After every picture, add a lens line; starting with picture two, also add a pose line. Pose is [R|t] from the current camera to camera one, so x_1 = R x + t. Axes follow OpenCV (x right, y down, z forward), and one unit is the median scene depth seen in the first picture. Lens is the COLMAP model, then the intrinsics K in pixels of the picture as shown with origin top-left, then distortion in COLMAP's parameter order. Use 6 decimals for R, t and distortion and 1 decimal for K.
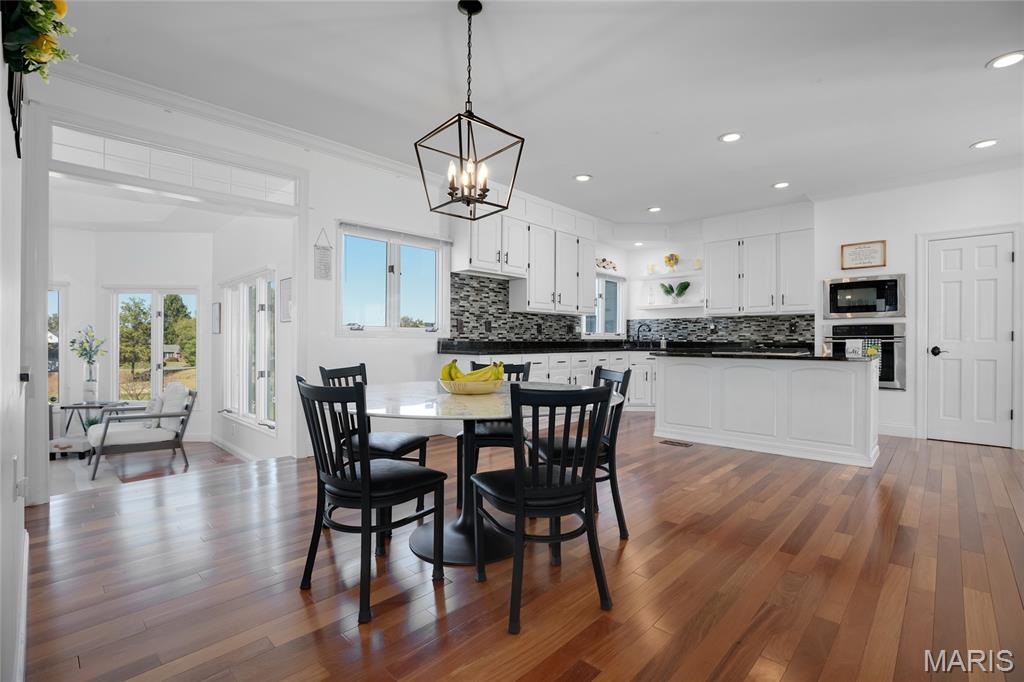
lens RADIAL K [[469.1, 0, 511.6], [0, 469.1, 342.4], [0, 0, 1]] dist [-0.028766, 0.002080]
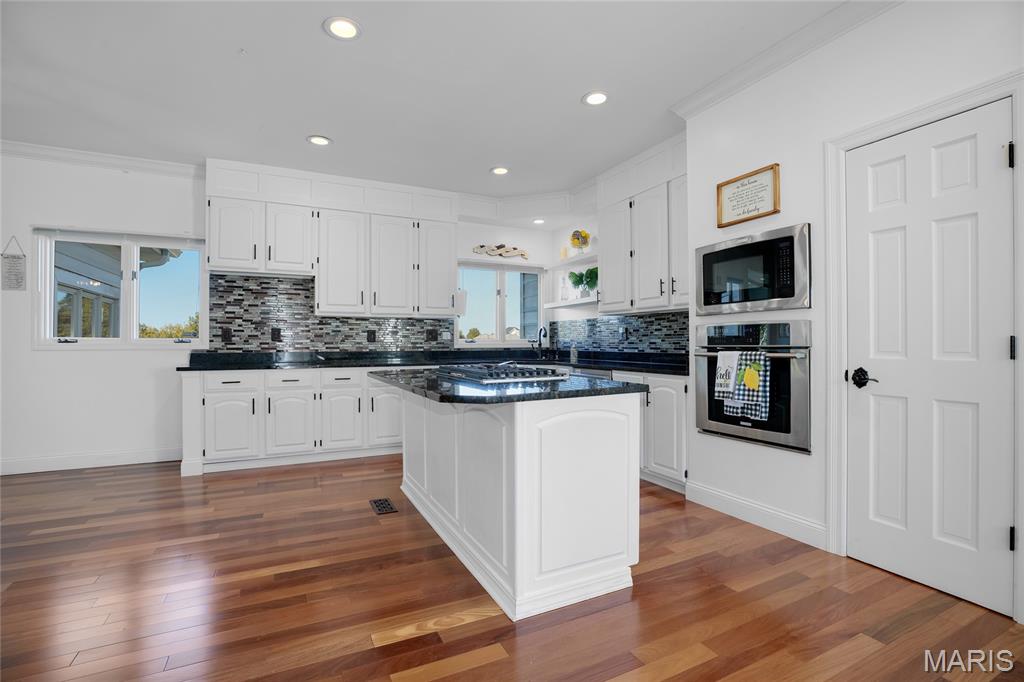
lens RADIAL K [[469.1, 0, 514.8], [0, 469.1, 343.7], [0, 0, 1]] dist [-0.028766, 0.002080]
pose [[0.938103, -0.004635, -0.346325, 0.641327], [0.003812, 0.999988, -0.003058, -0.014190], [0.346335, 0.001548, 0.938110, 0.358266]]
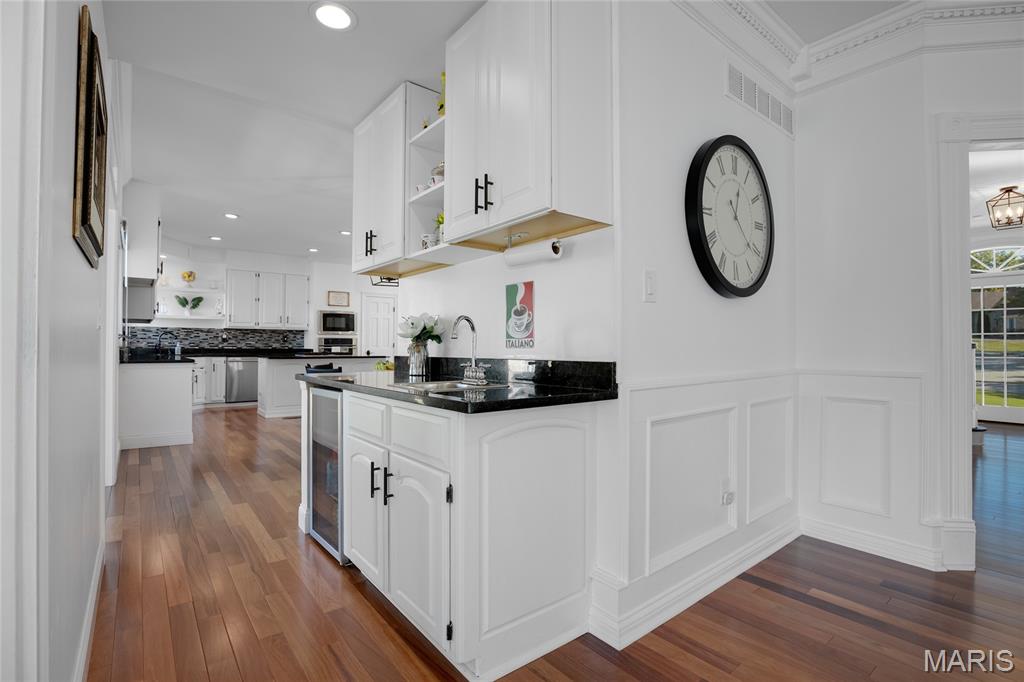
lens RADIAL K [[469.1, 0, 516.3], [0, 469.1, 338.9], [0, 0, 1]] dist [-0.028766, 0.002080]
pose [[0.131608, 0.013210, 0.991214, -0.841971], [0.001755, 0.999907, -0.013559, -0.010229], [-0.991300, 0.003524, 0.131573, 0.088278]]
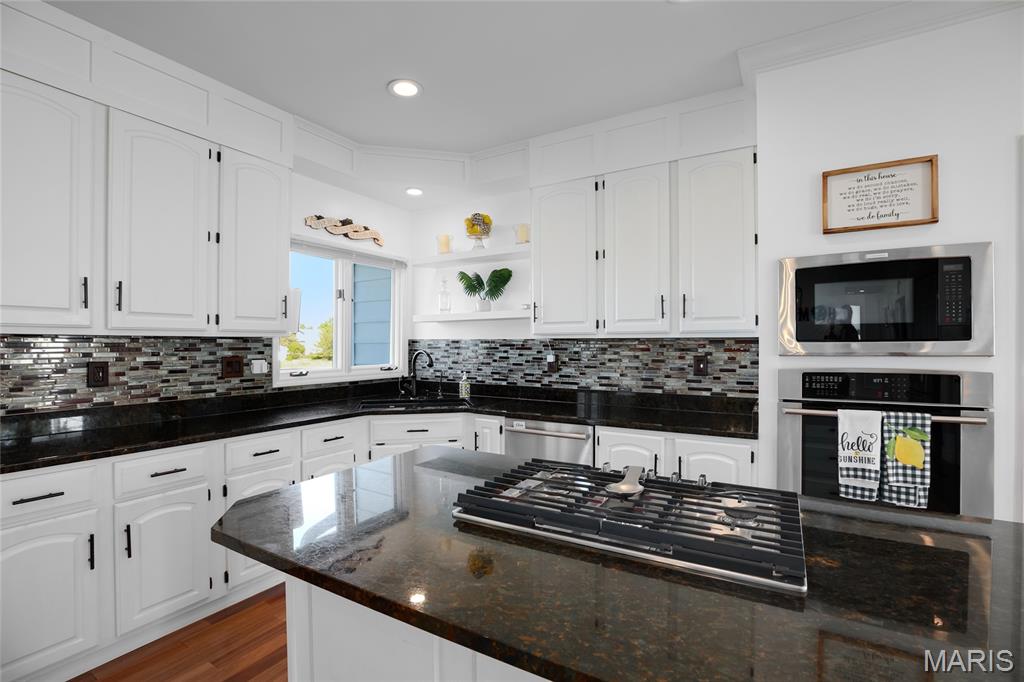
lens RADIAL K [[469.1, 0, 508.0], [0, 469.1, 346.2], [0, 0, 1]] dist [-0.028766, 0.002080]
pose [[0.977962, -0.003506, 0.208755, 0.342324], [0.003179, 0.999993, 0.001903, -0.058182], [-0.208760, -0.001197, 0.977966, 0.629160]]
